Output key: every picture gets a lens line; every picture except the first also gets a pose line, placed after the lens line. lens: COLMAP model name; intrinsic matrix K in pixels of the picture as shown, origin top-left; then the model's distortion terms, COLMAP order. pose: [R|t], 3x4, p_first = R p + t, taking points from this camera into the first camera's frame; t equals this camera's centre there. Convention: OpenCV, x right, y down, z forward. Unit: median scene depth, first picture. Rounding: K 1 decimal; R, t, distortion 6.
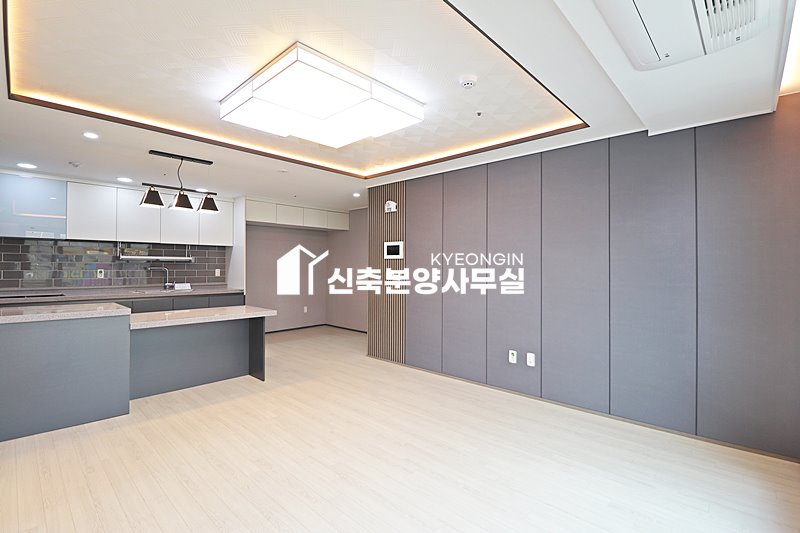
lens RADIAL K [[368.8, 0, 398.1], [0, 368.8, 262.7], [0, 0, 1]] dist [-0.003413, -0.012488]
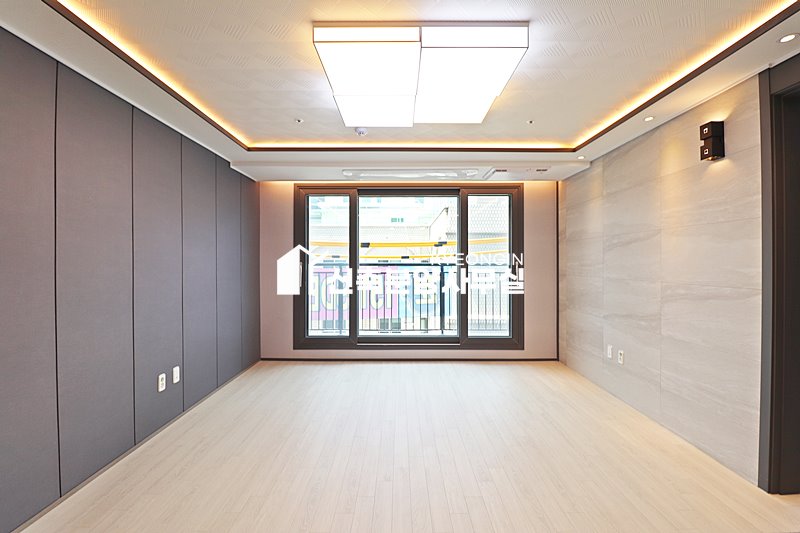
lens RADIAL K [[368.8, 0, 398.1], [0, 368.8, 262.7], [0, 0, 1]] dist [-0.003413, -0.012488]
pose [[-0.682697, -0.005080, 0.730684, -0.581453], [-0.008611, 0.999962, -0.001093, 0.001778], [-0.730651, -0.007038, -0.682715, 1.160493]]
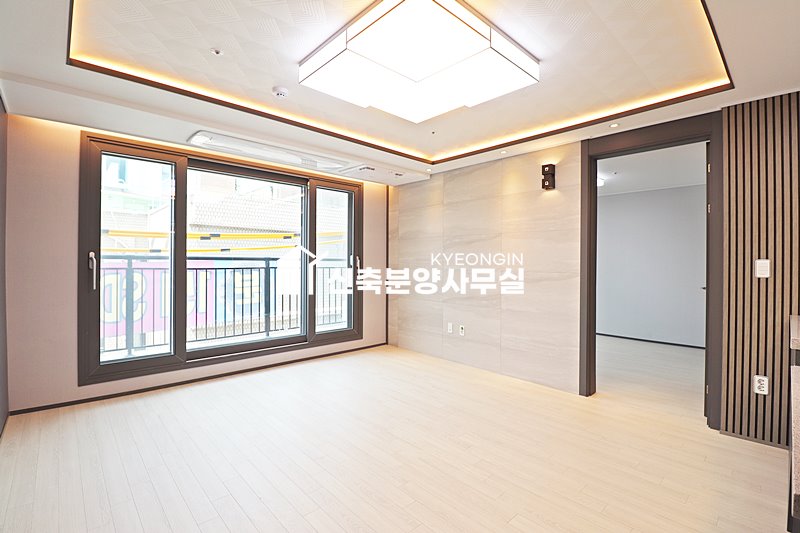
lens RADIAL K [[366.5, 0, 397.8], [0, 366.5, 262.2], [0, 0, 1]] dist [-0.000051, -0.013440]
pose [[-0.997542, -0.011850, 0.069066, -0.161486], [-0.012325, 0.999903, -0.006458, 0.021783], [-0.068982, -0.007293, -0.997591, 1.321953]]
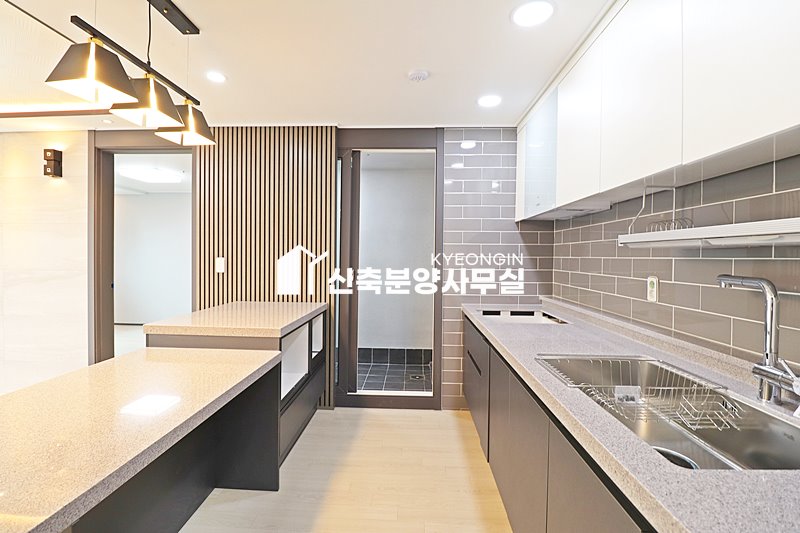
lens RADIAL K [[366.5, 0, 397.8], [0, 366.5, 262.2], [0, 0, 1]] dist [-0.000051, -0.013440]
pose [[-0.754008, -0.003349, -0.656857, -0.543603], [-0.009103, 0.999944, 0.005350, 0.006526], [0.656802, 0.010014, -0.753997, 1.510707]]
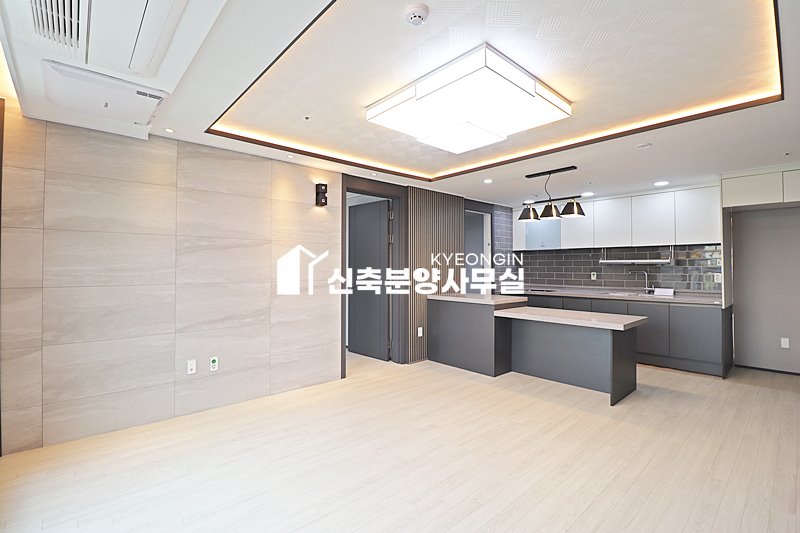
lens RADIAL K [[366.5, 0, 397.8], [0, 366.5, 262.2], [0, 0, 1]] dist [-0.000051, -0.013440]
pose [[-0.081363, -0.018862, -0.996506, 0.566623], [0.006885, 0.999786, -0.019486, 0.005924], [0.996661, -0.008446, -0.081216, 0.639862]]
